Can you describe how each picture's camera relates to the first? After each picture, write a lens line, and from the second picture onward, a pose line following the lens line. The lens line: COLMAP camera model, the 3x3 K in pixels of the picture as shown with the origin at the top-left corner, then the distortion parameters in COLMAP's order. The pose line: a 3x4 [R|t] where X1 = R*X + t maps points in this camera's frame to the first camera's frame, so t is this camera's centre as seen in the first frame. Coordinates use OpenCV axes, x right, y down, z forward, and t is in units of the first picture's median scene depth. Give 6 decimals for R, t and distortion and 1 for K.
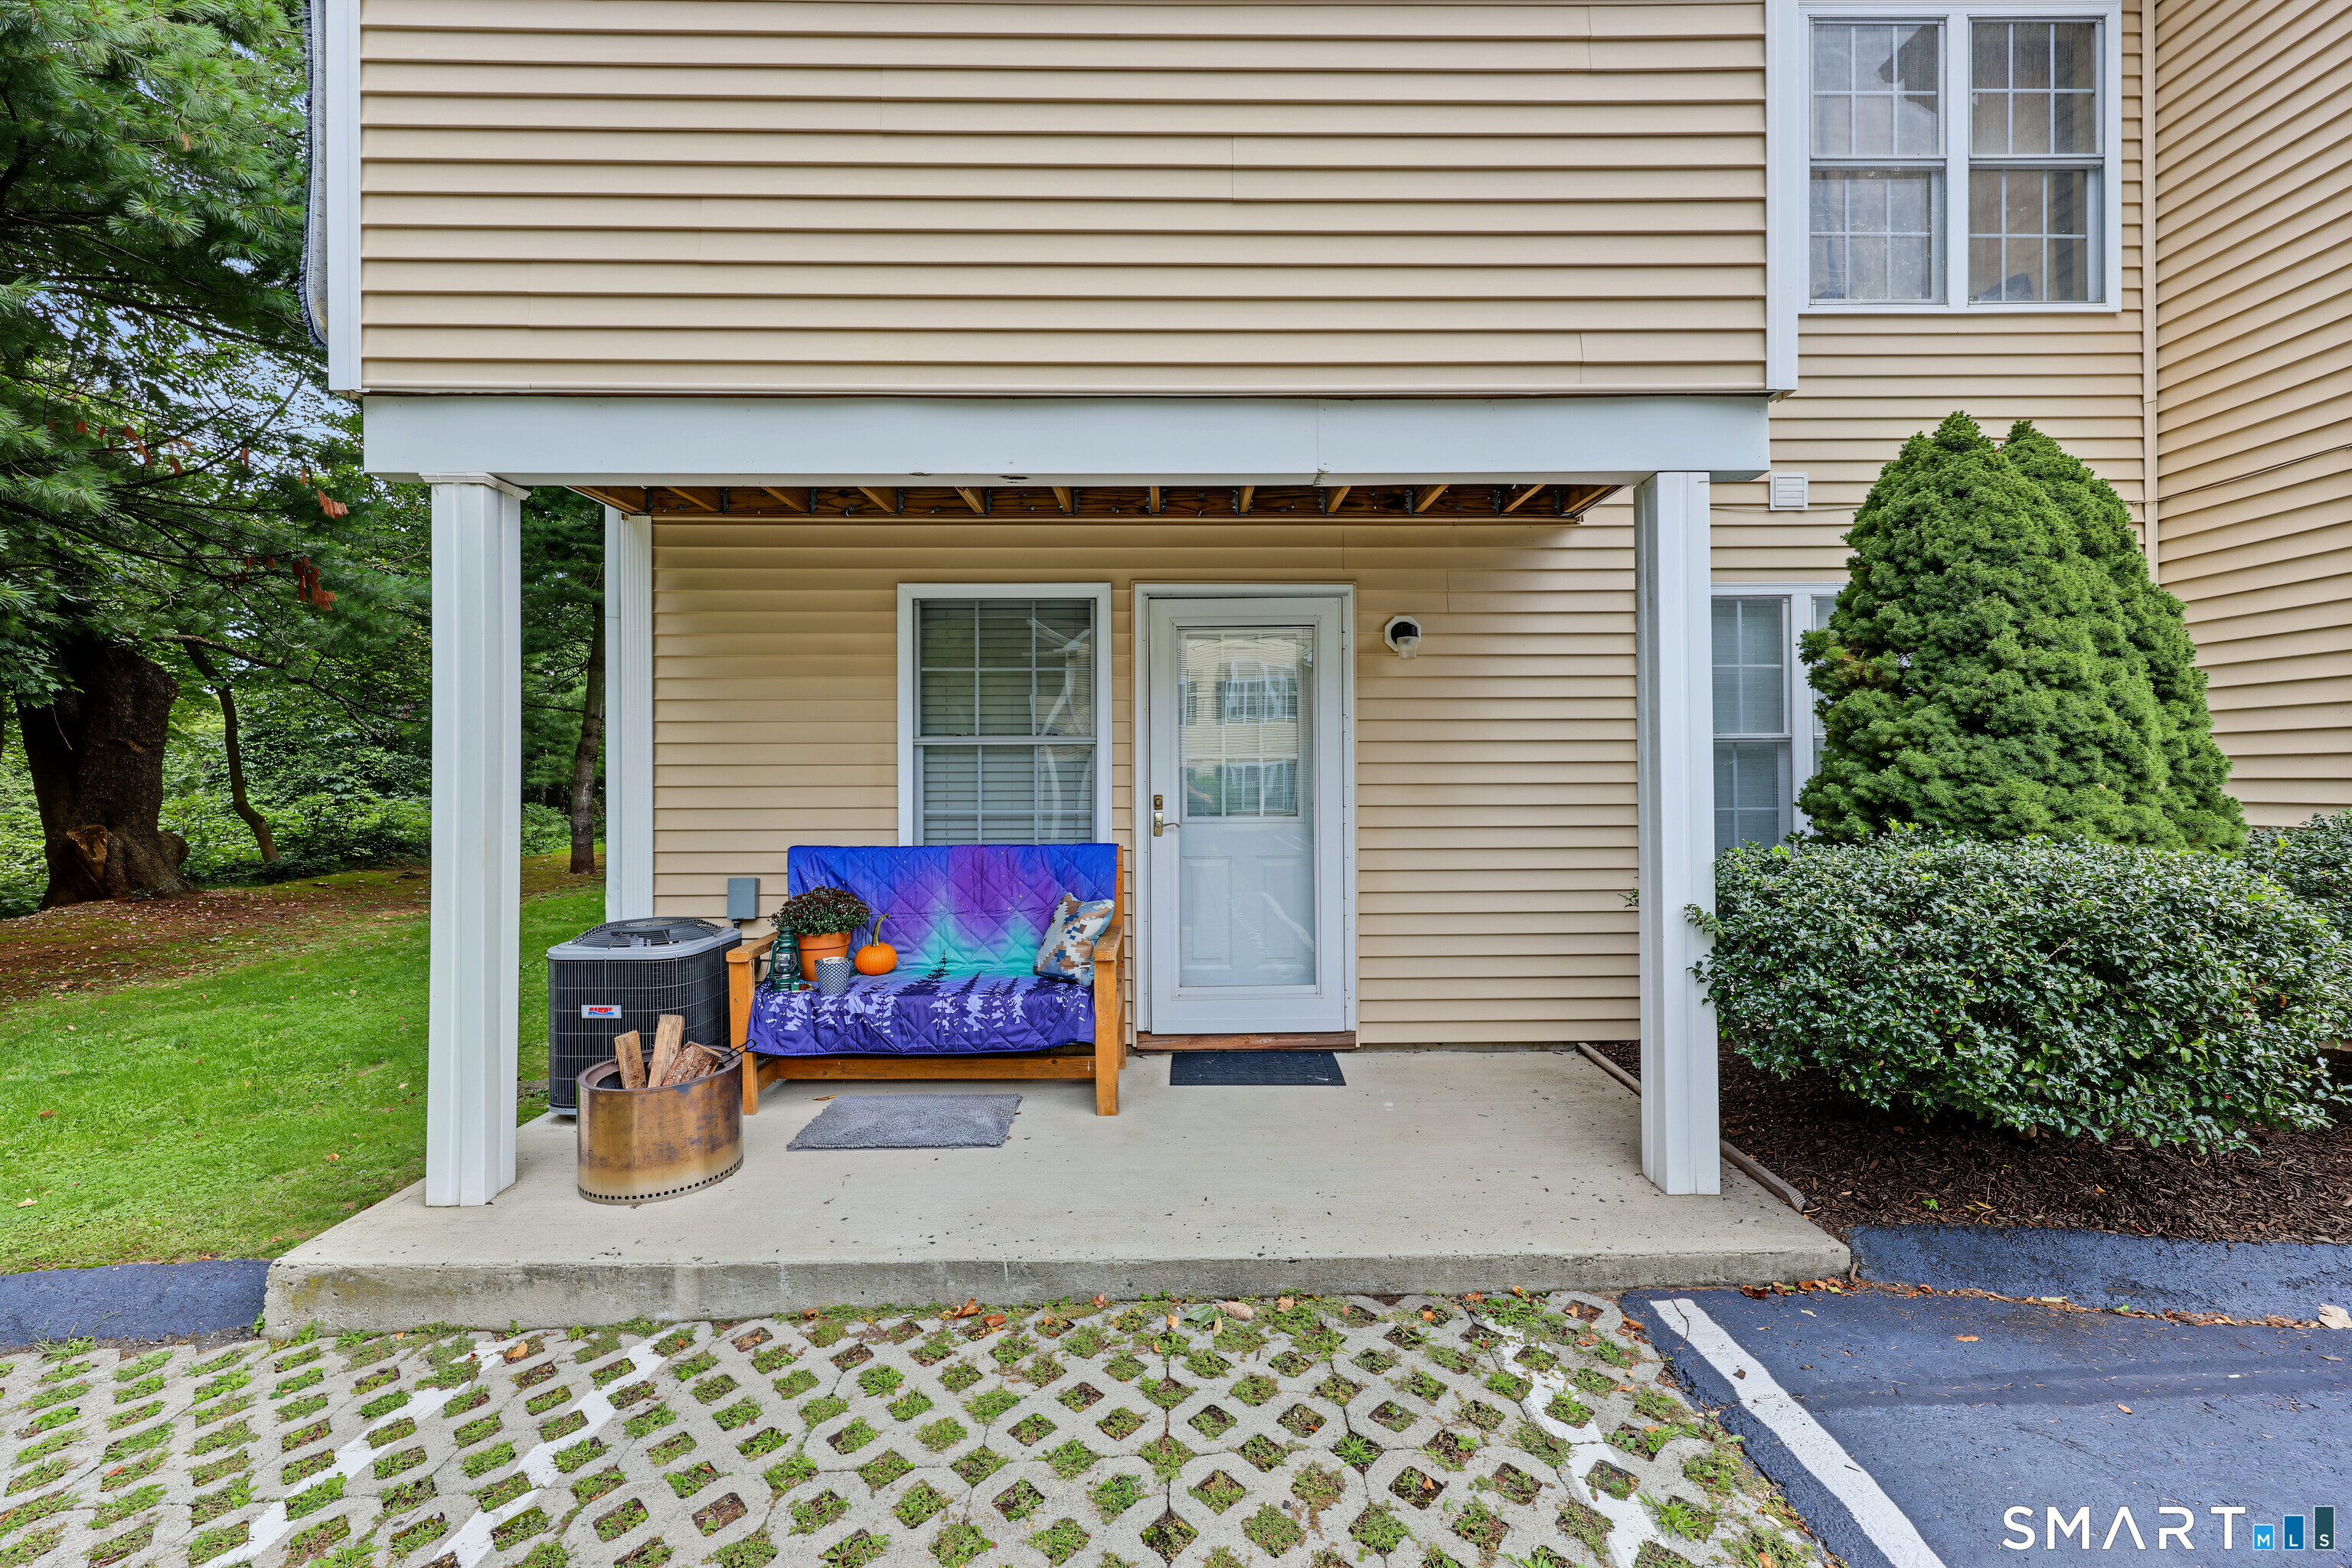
lens RADIAL K [[947.4, 0, 1181.8], [0, 947.4, 773.1], [0, 0, 1]] dist [0.000801, -0.000540]
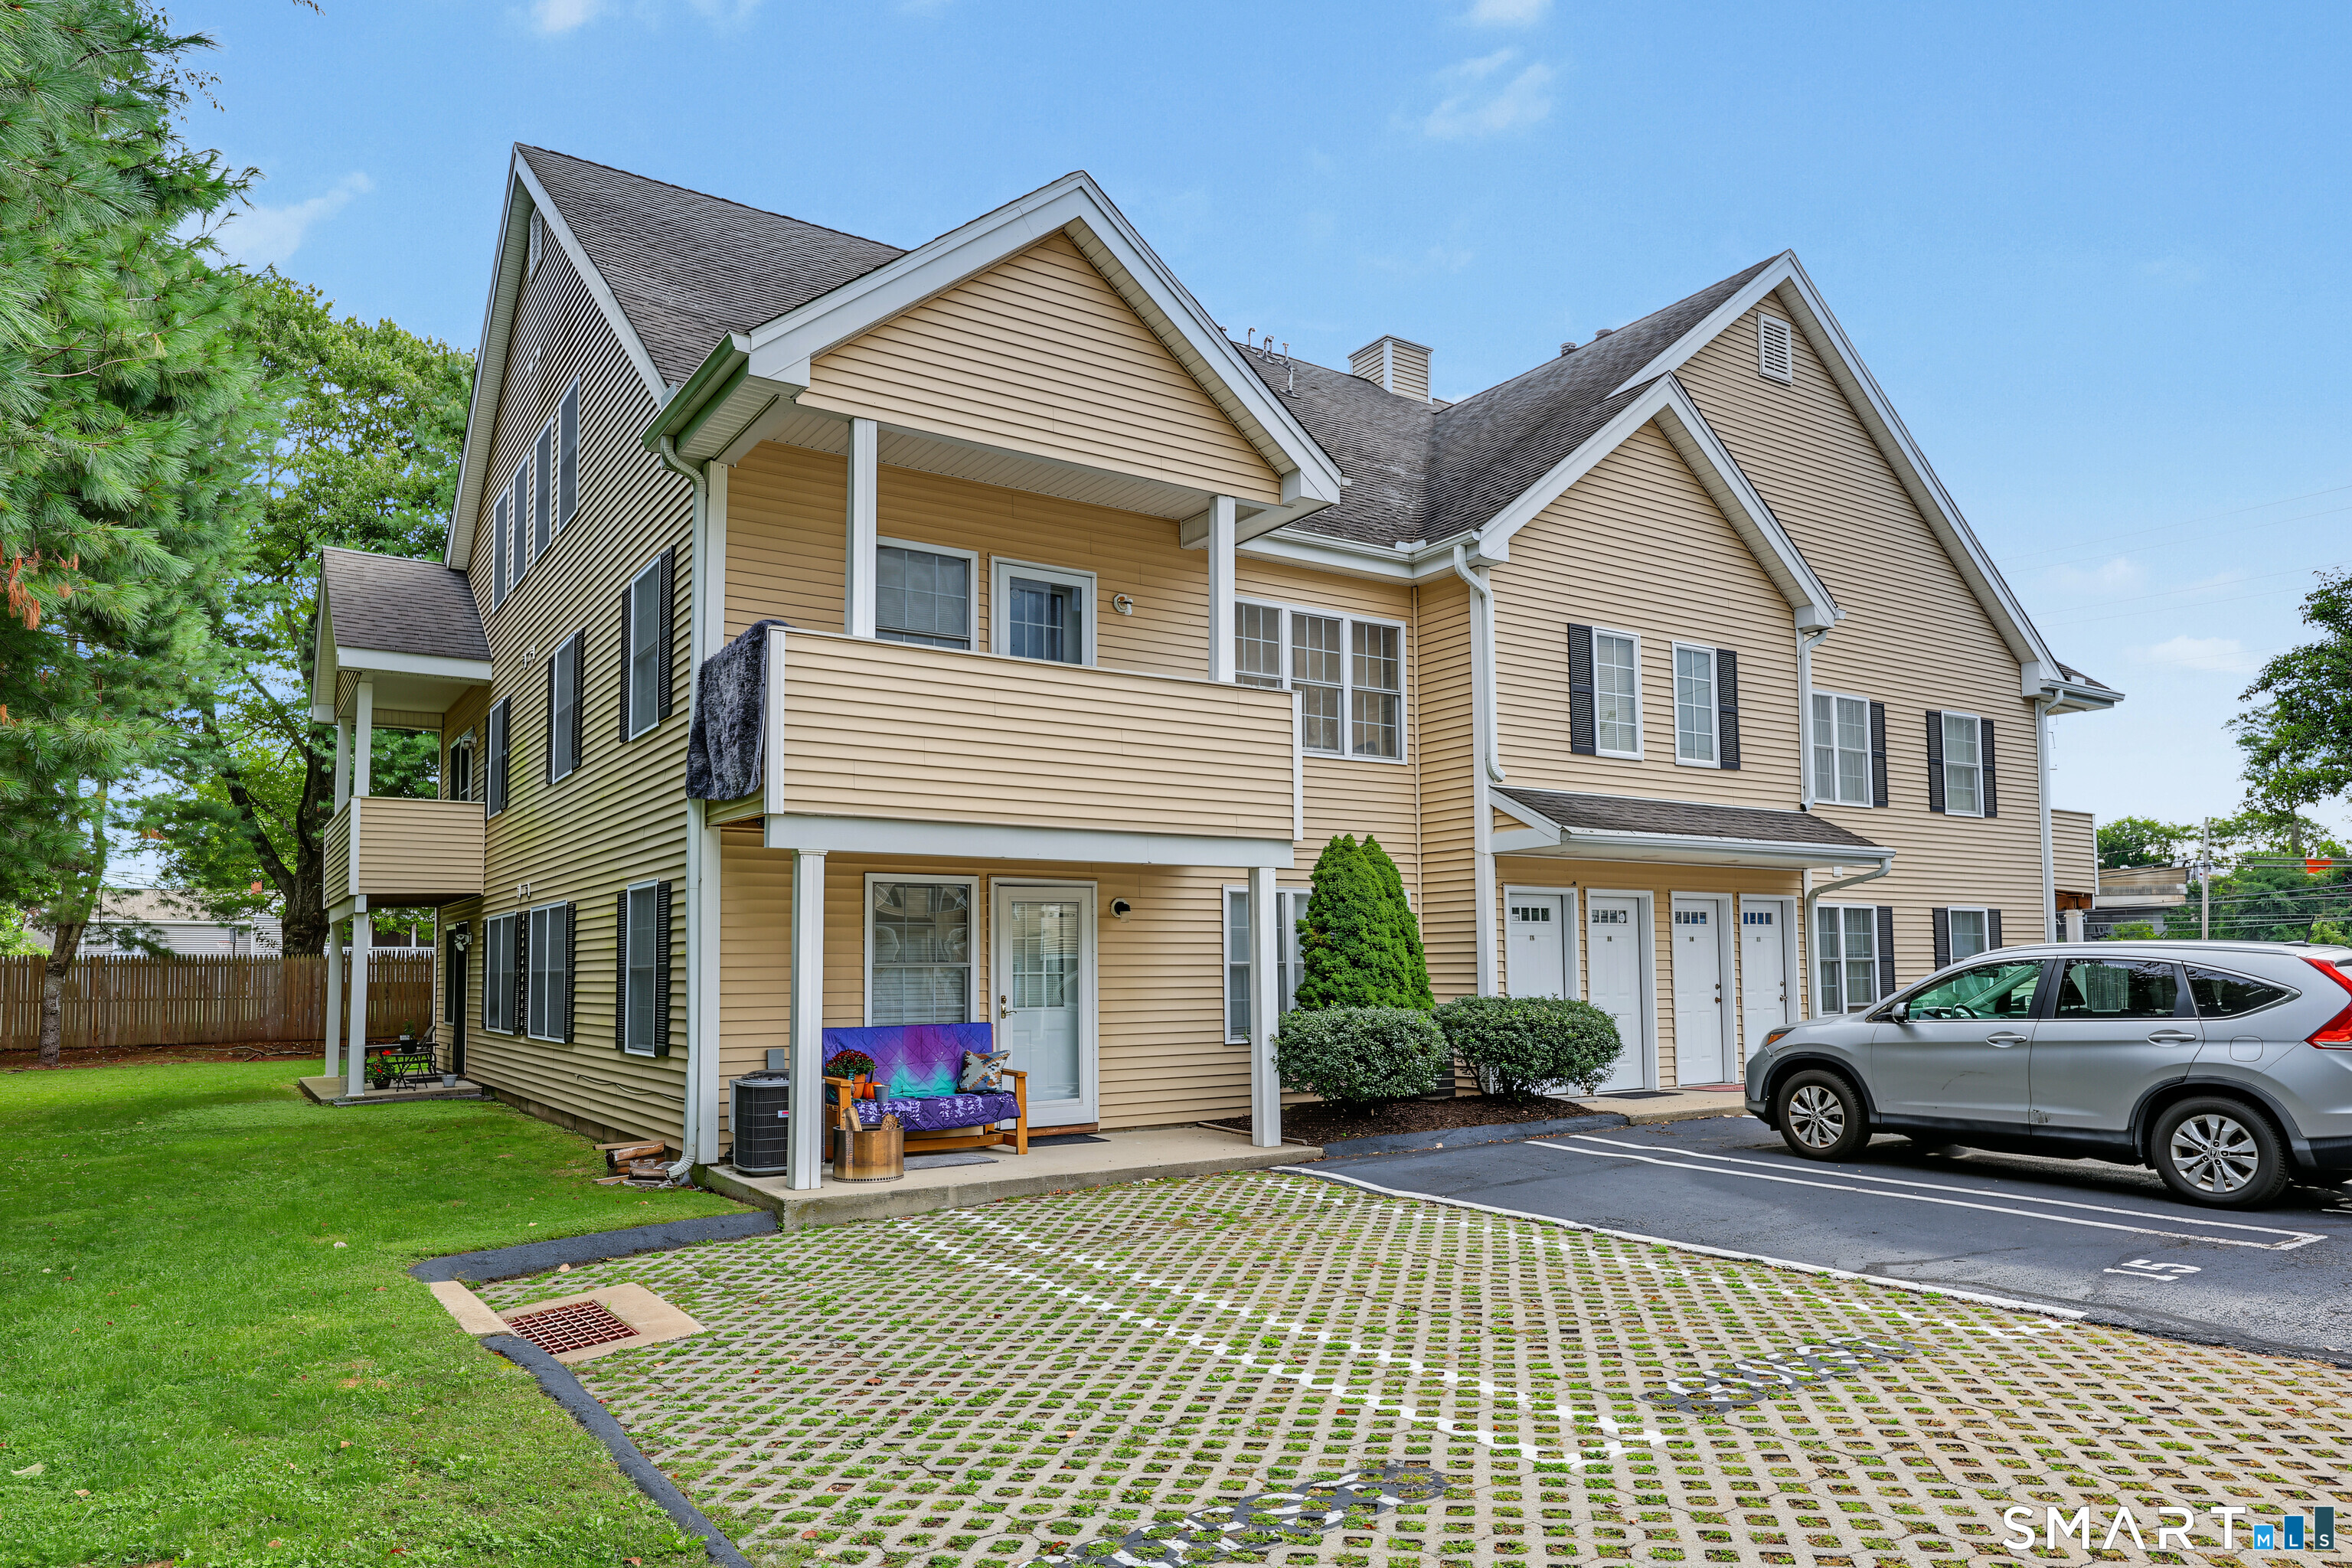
lens RADIAL K [[1483.0, 0, 1184.2], [0, 1483.0, 868.9], [0, 0, 1]] dist [0.006354, -0.006325]
pose [[0.839355, 0.035405, 0.542429, -1.489378], [0.002019, 0.997667, -0.068243, -0.028301], [-0.543580, 0.058375, 0.837325, -1.820430]]
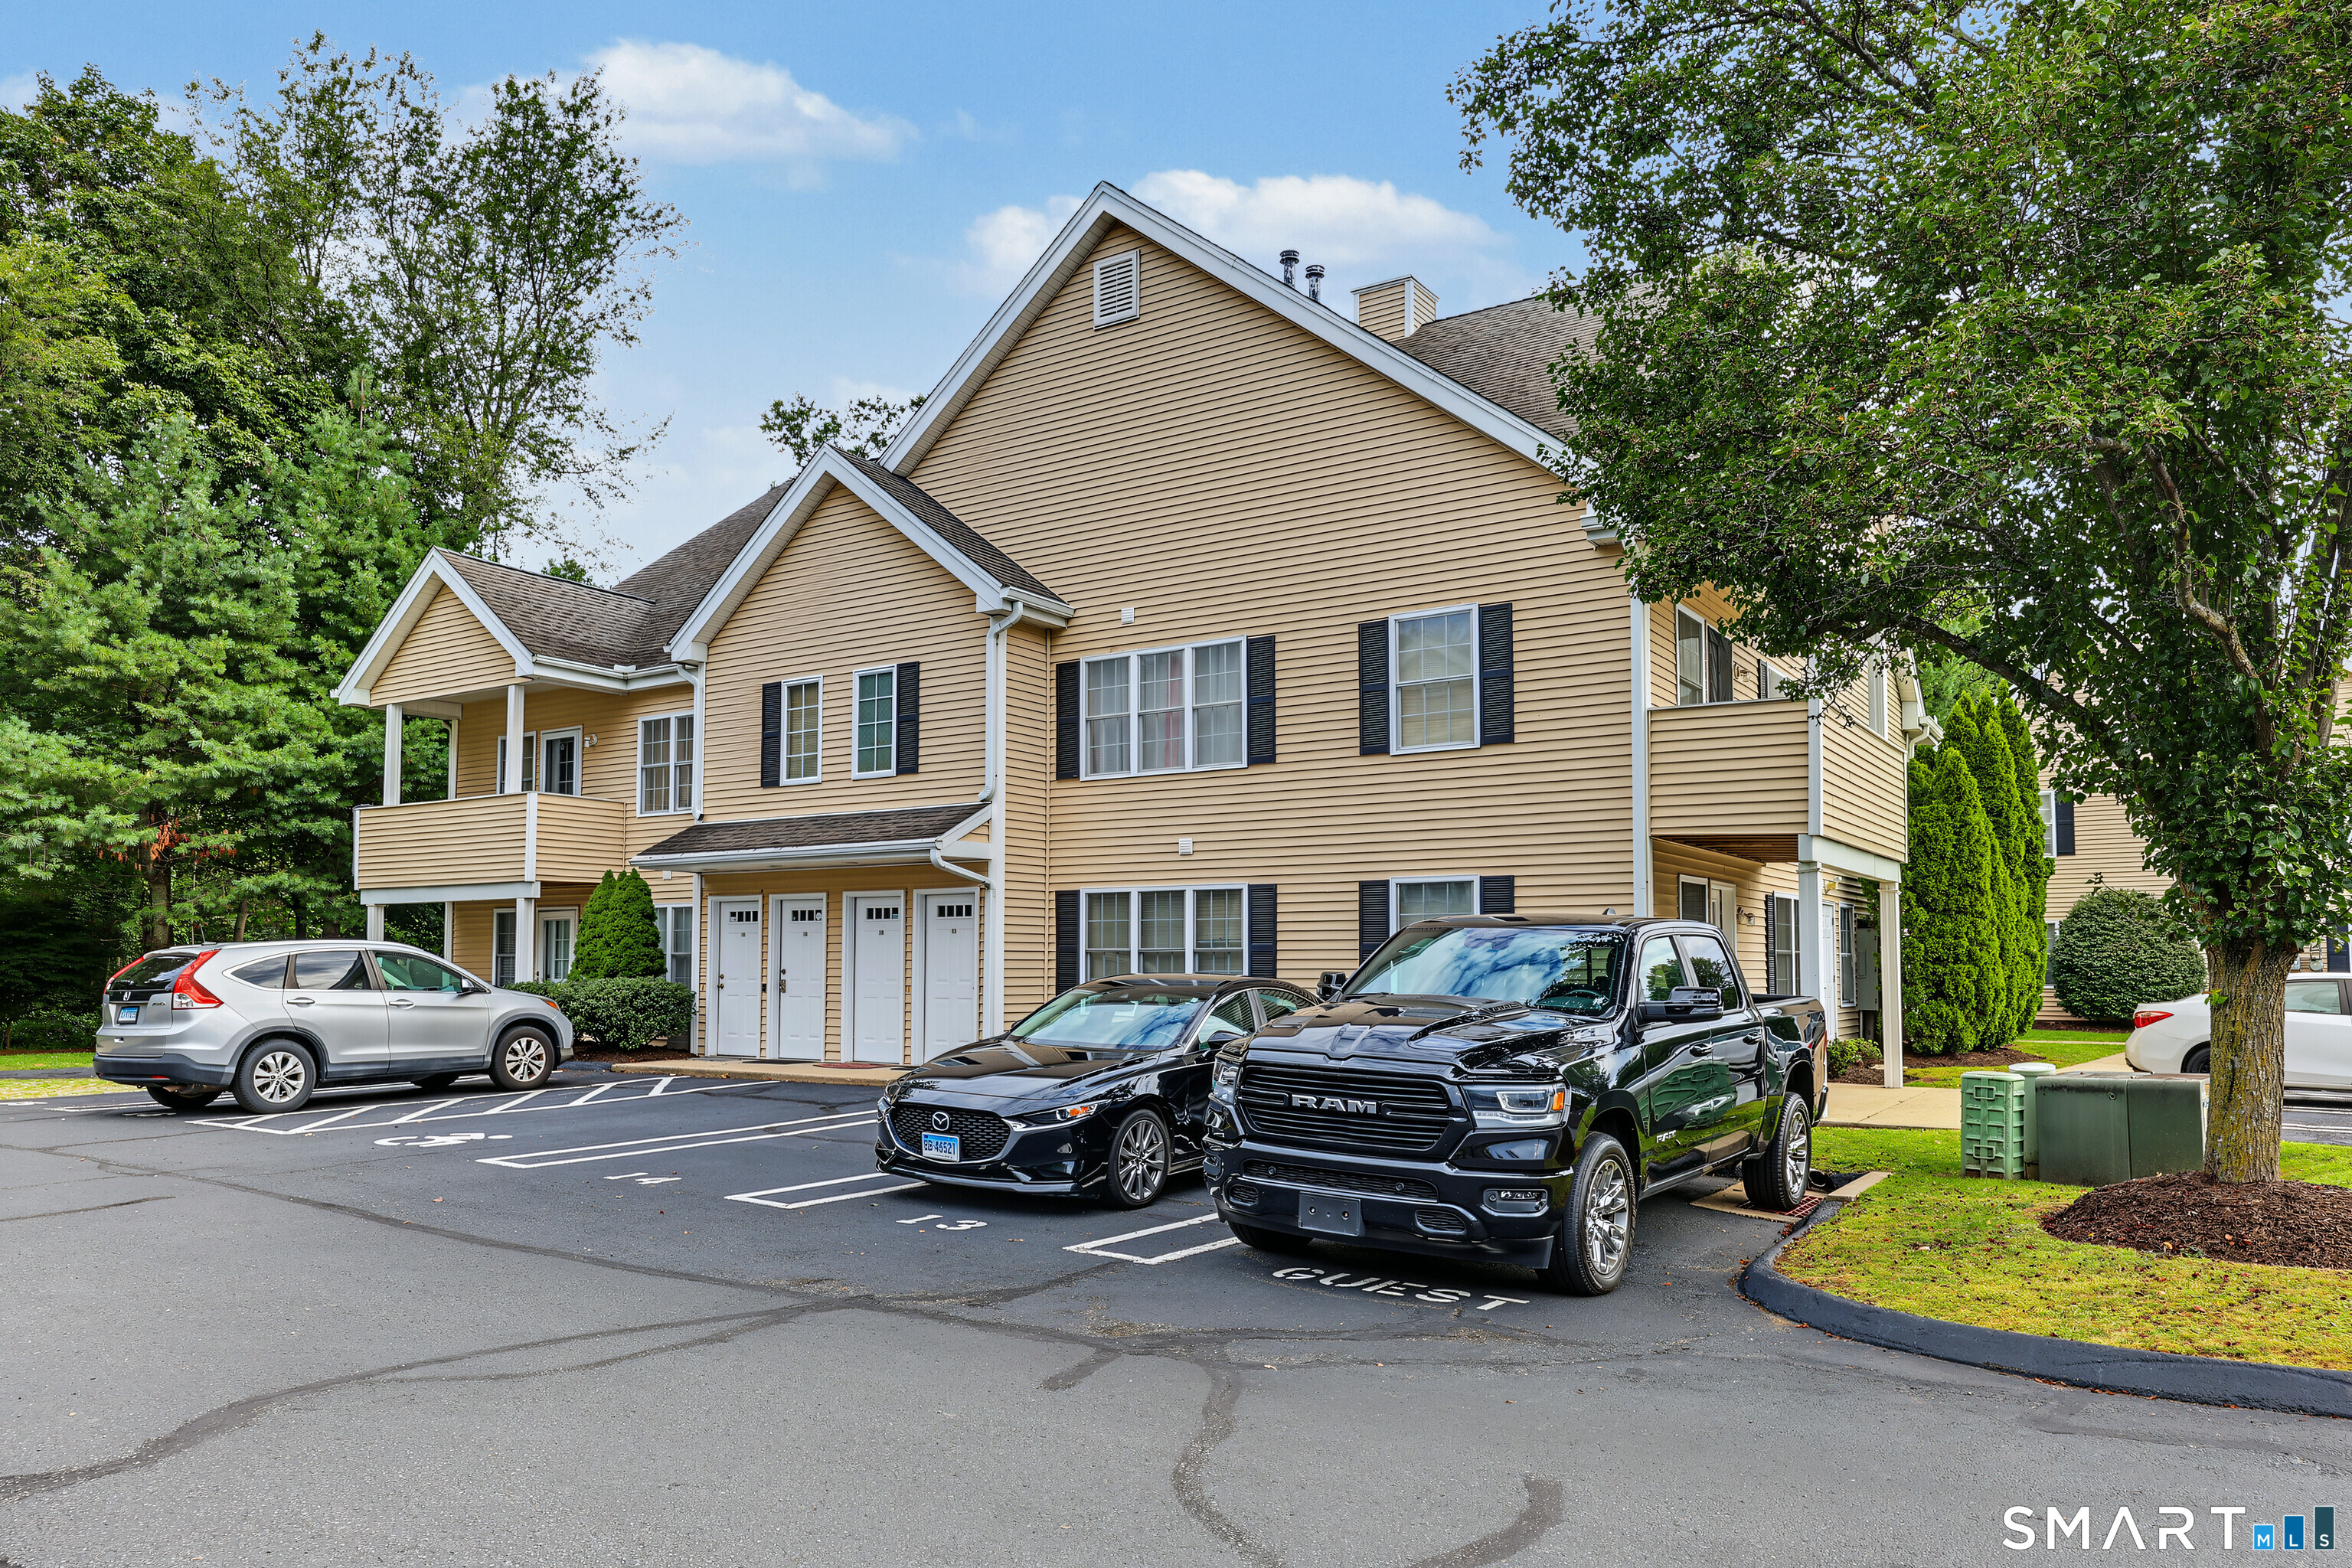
lens RADIAL K [[1489.7, 0, 1242.4], [0, 1489.7, 899.2], [0, 0, 1]] dist [0.003465, -0.002529]
pose [[0.845860, -0.019428, -0.533050, 5.654171], [-0.002535, 0.999179, -0.040439, -0.030470], [0.533398, 0.035557, 0.845116, -2.463264]]
